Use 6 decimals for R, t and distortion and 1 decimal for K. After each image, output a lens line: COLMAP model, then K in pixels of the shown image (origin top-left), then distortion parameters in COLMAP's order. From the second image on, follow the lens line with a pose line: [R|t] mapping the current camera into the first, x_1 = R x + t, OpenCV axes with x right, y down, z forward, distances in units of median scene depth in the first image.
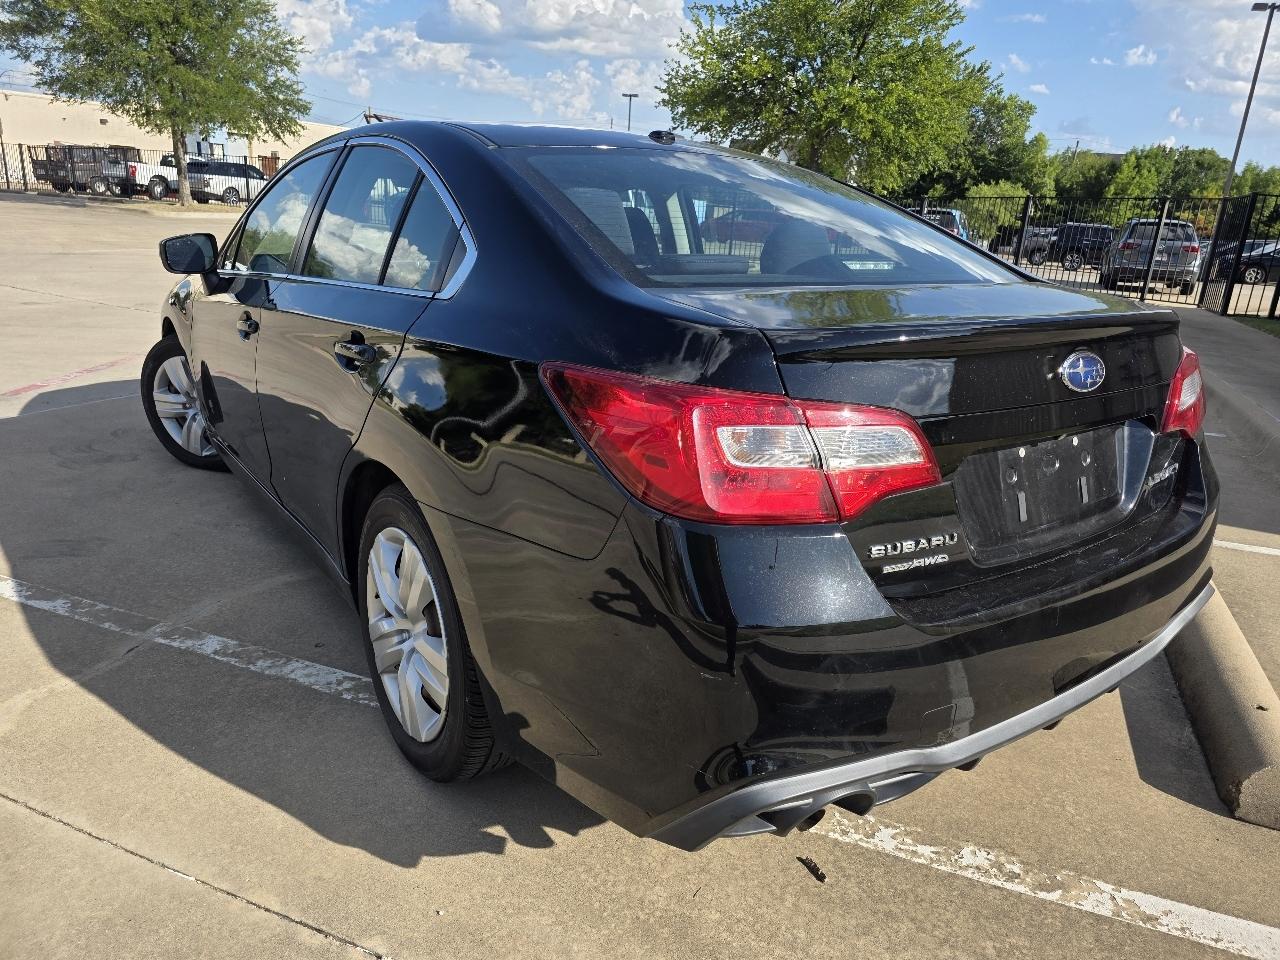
lens RADIAL K [[887.2, 0, 655.5], [0, 887.2, 464.3], [0, 0, 1]] dist [0.042873, -0.038373]
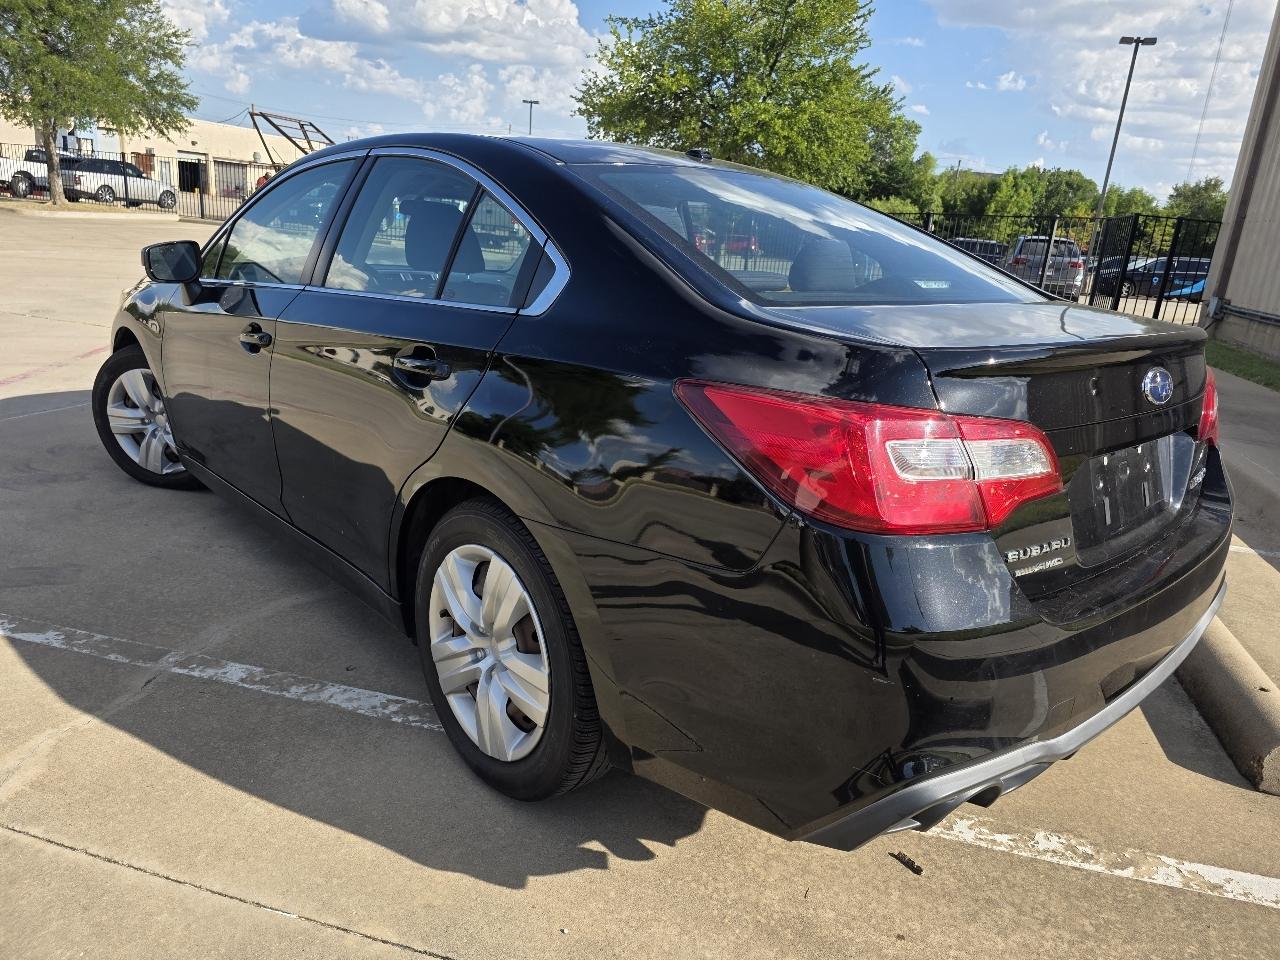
lens RADIAL K [[887.2, 0, 660.4], [0, 887.2, 466.2], [0, 0, 1]] dist [0.042873, -0.038373]
pose [[0.992757, -0.015130, 0.119186, -0.188824], [0.015942, 0.999856, -0.005865, -0.006617], [-0.119080, 0.007723, 0.992855, -0.003291]]
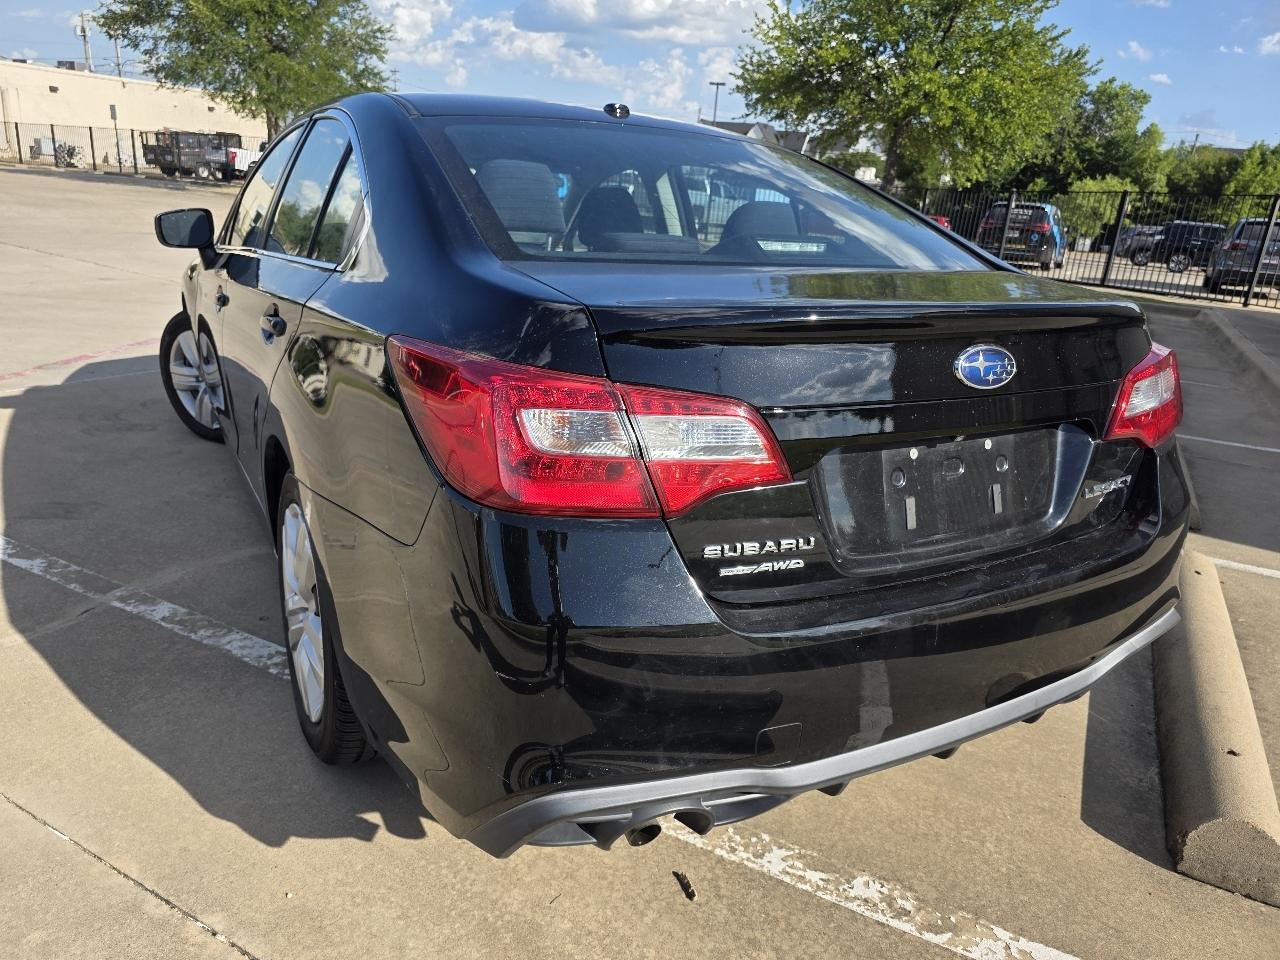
lens RADIAL K [[887.2, 0, 641.7], [0, 887.2, 480.0], [0, 0, 1]] dist [0.042873, -0.038373]
pose [[0.993724, 0.046693, -0.101643, 0.171898], [-0.044226, 0.998673, 0.026392, 0.001878], [0.102741, -0.021731, 0.994471, 0.055039]]
